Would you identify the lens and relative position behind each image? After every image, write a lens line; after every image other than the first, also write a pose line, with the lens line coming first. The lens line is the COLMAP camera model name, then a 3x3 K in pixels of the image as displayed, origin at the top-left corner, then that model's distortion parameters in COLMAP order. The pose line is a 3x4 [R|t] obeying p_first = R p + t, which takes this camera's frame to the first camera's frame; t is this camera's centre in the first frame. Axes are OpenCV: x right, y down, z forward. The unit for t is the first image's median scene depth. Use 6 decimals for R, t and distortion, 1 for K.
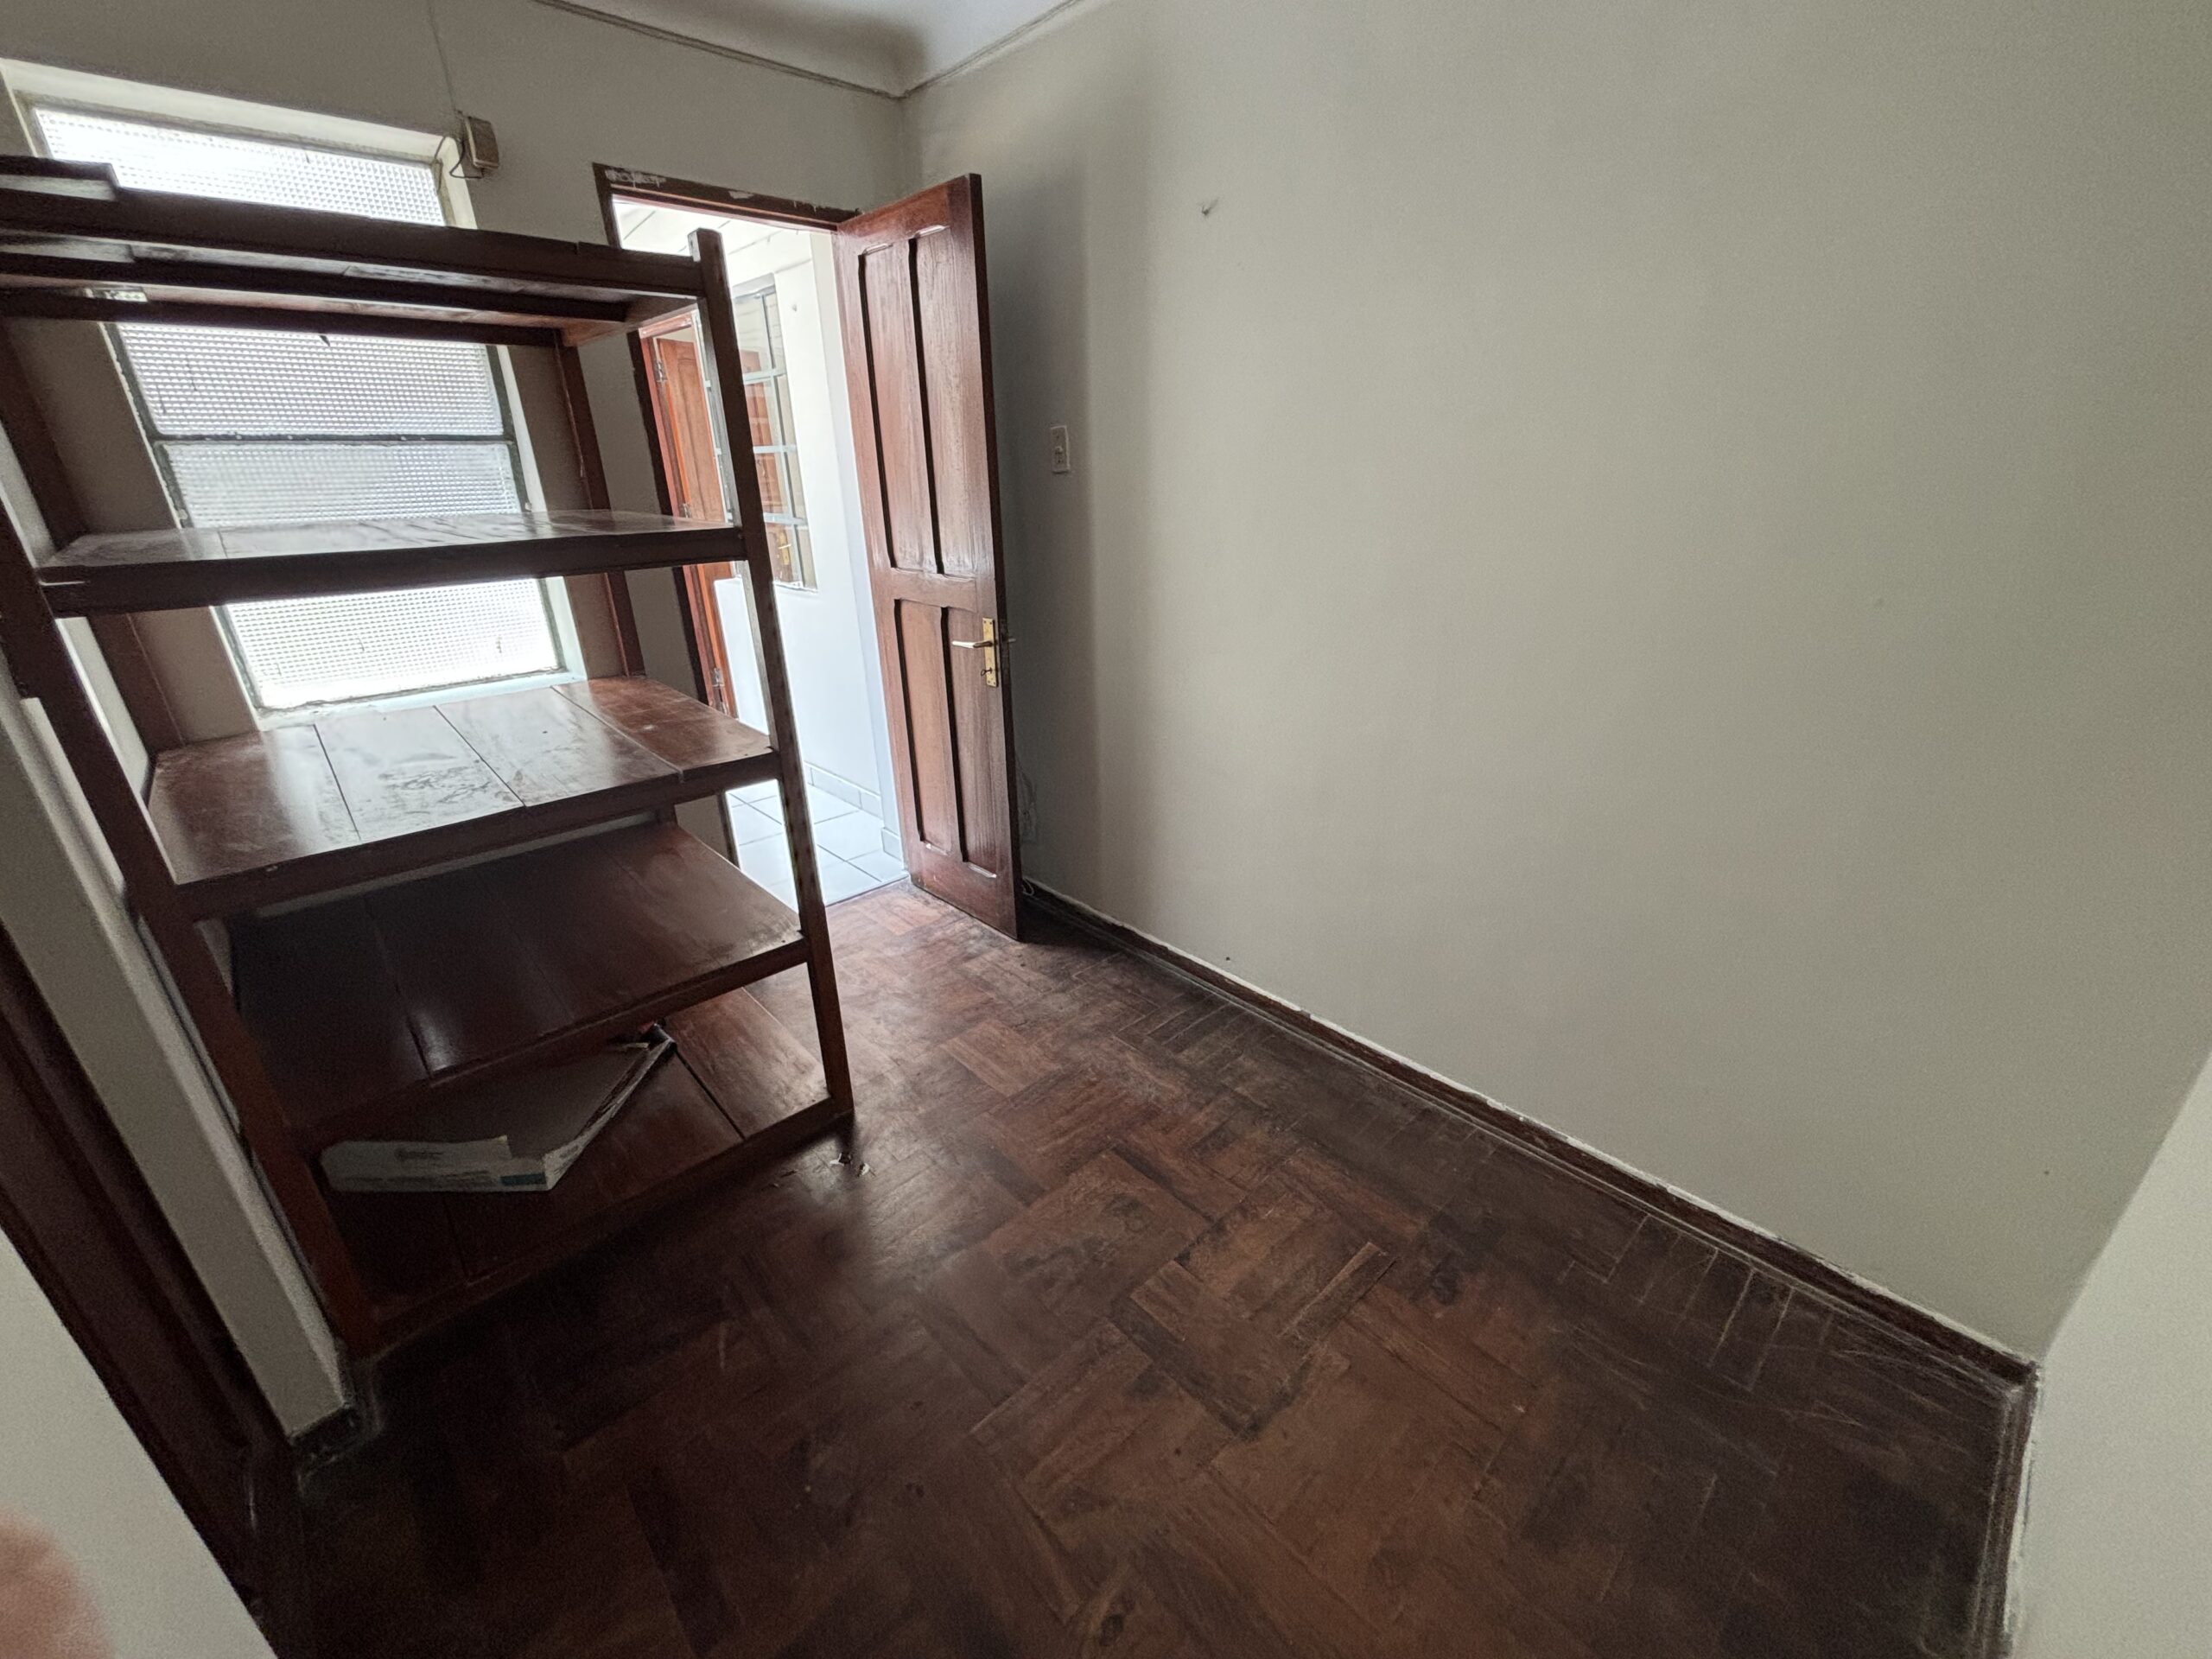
lens RADIAL K [[900.0, 0, 1098.3], [0, 900.0, 828.5], [0, 0, 1]] dist [0.011196, -0.000005]
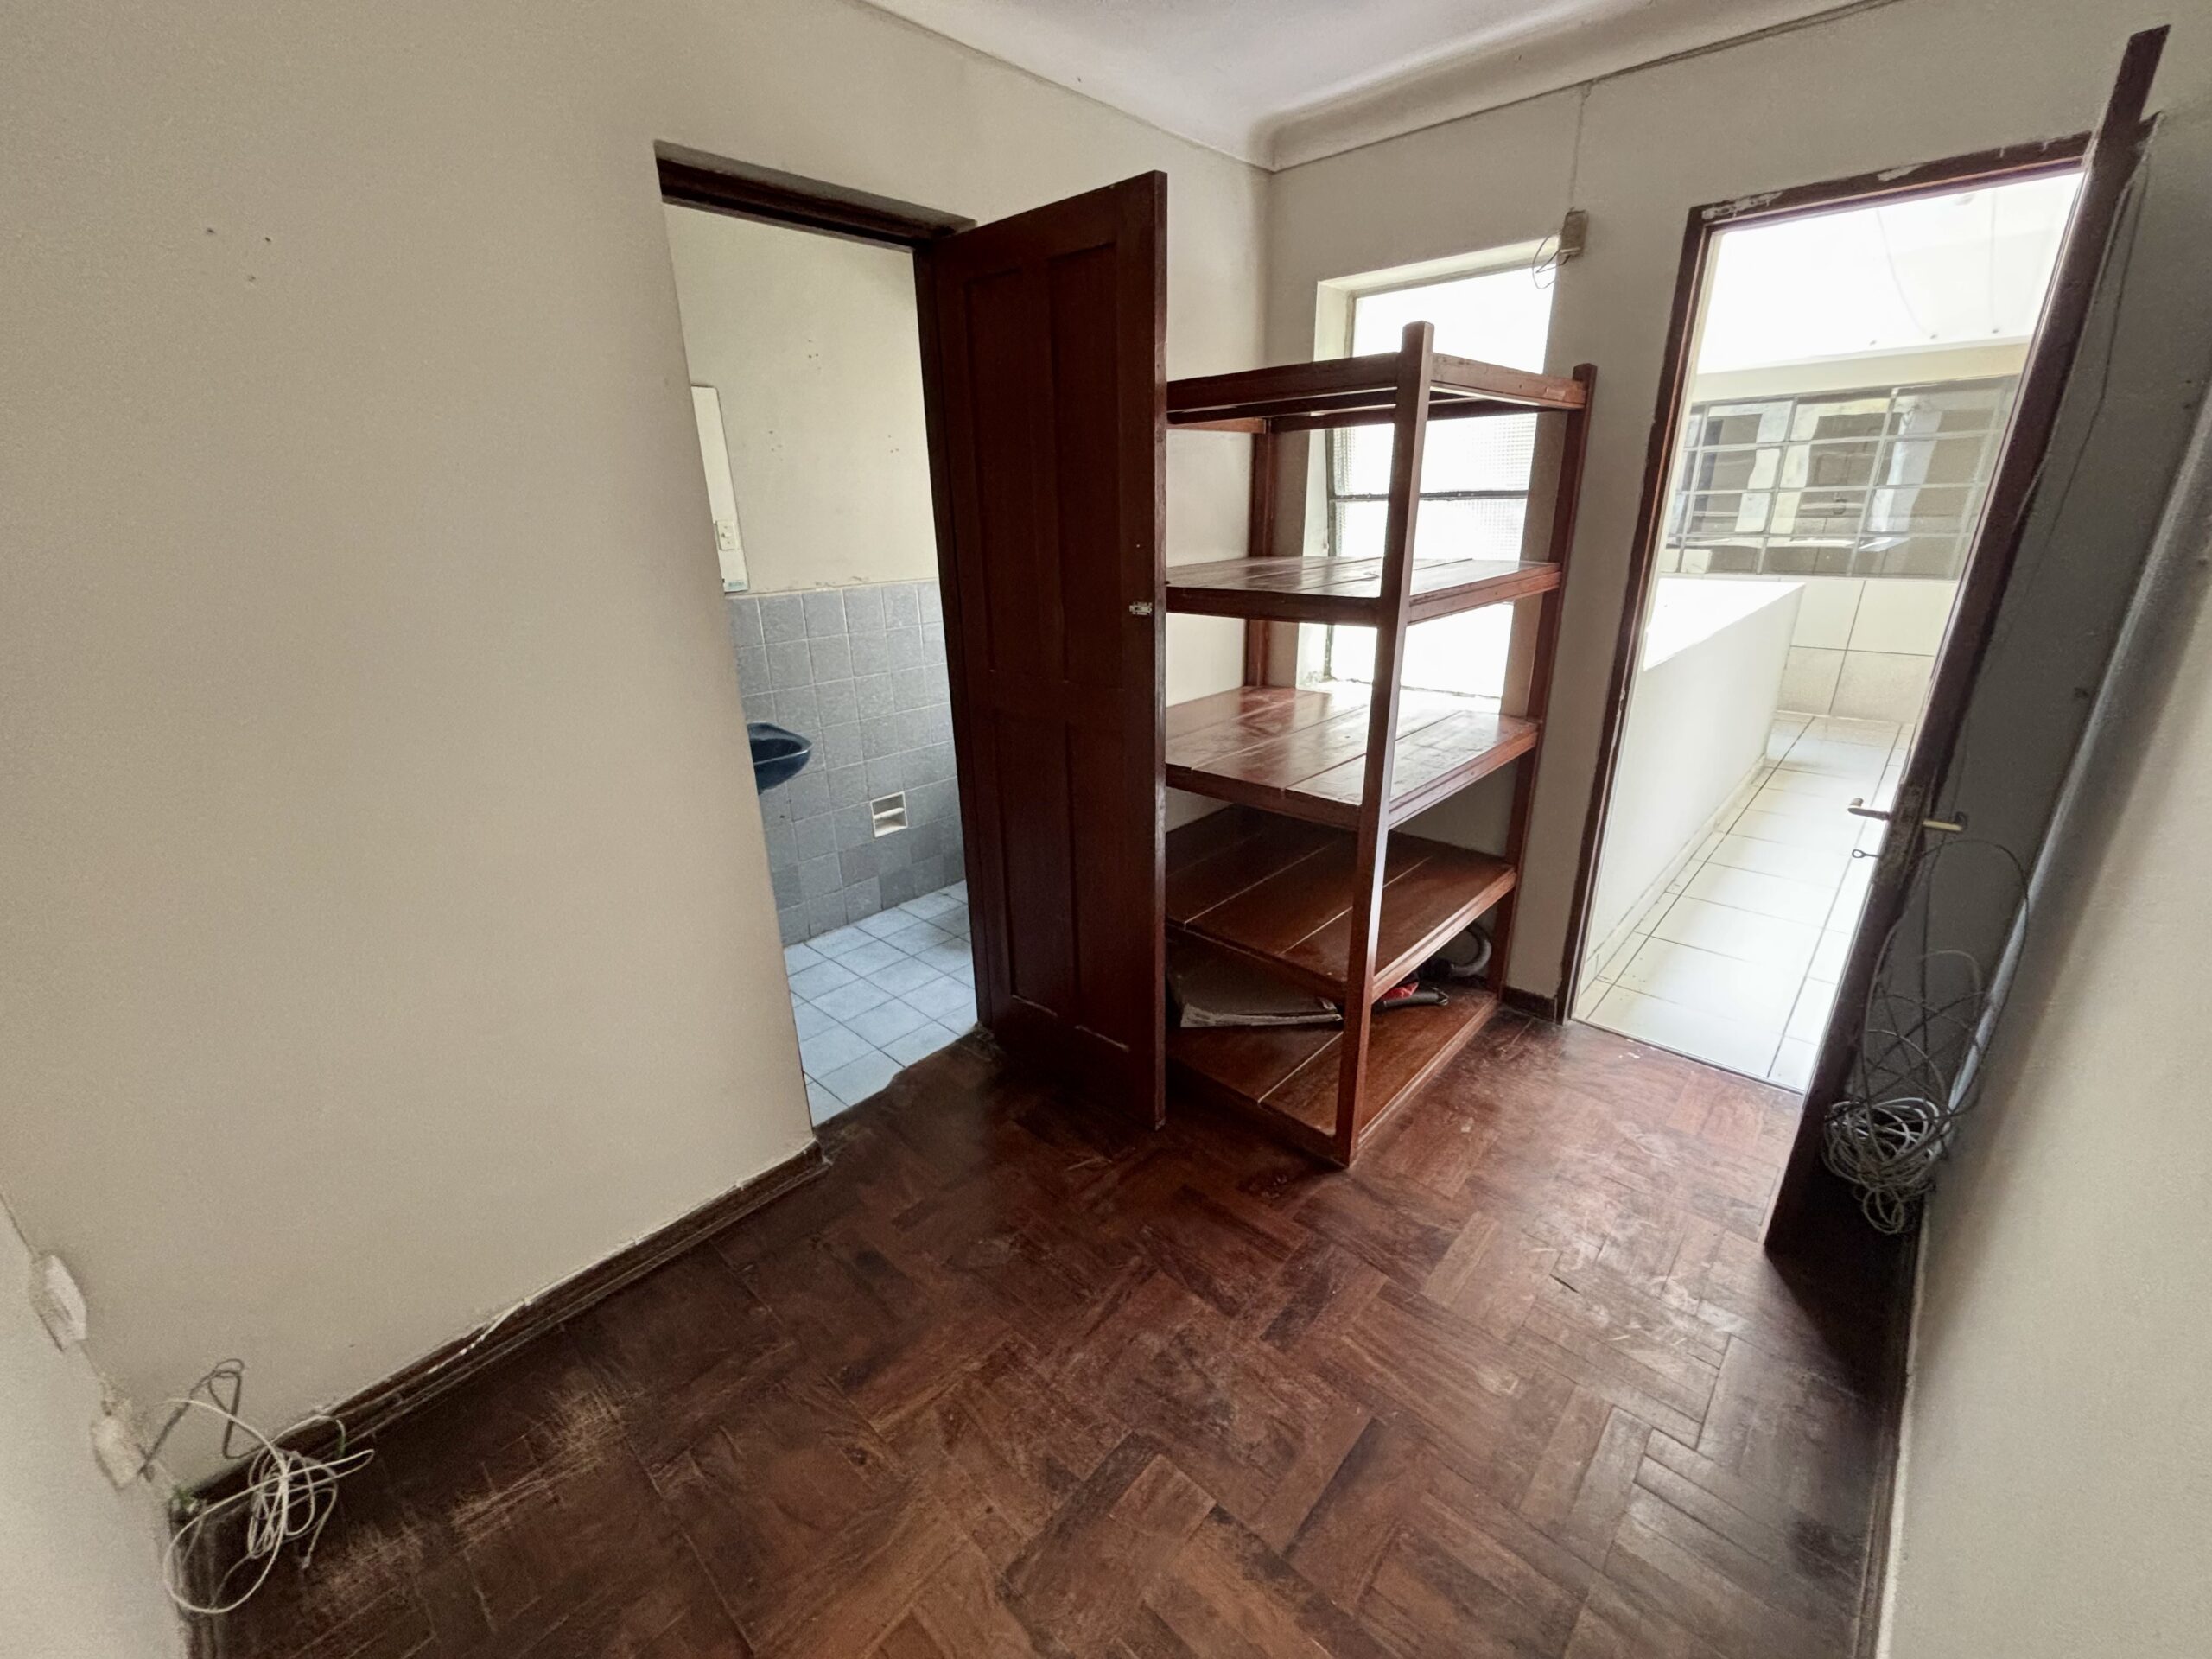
lens RADIAL K [[900.0, 0, 1098.3], [0, 900.0, 828.5], [0, 0, 1]] dist [0.011196, -0.000005]
pose [[0.073625, 0.358366, -0.930674, 0.608720], [-0.364936, 0.878163, 0.309276, -0.273794], [0.928117, 0.316866, 0.195436, 0.528633]]
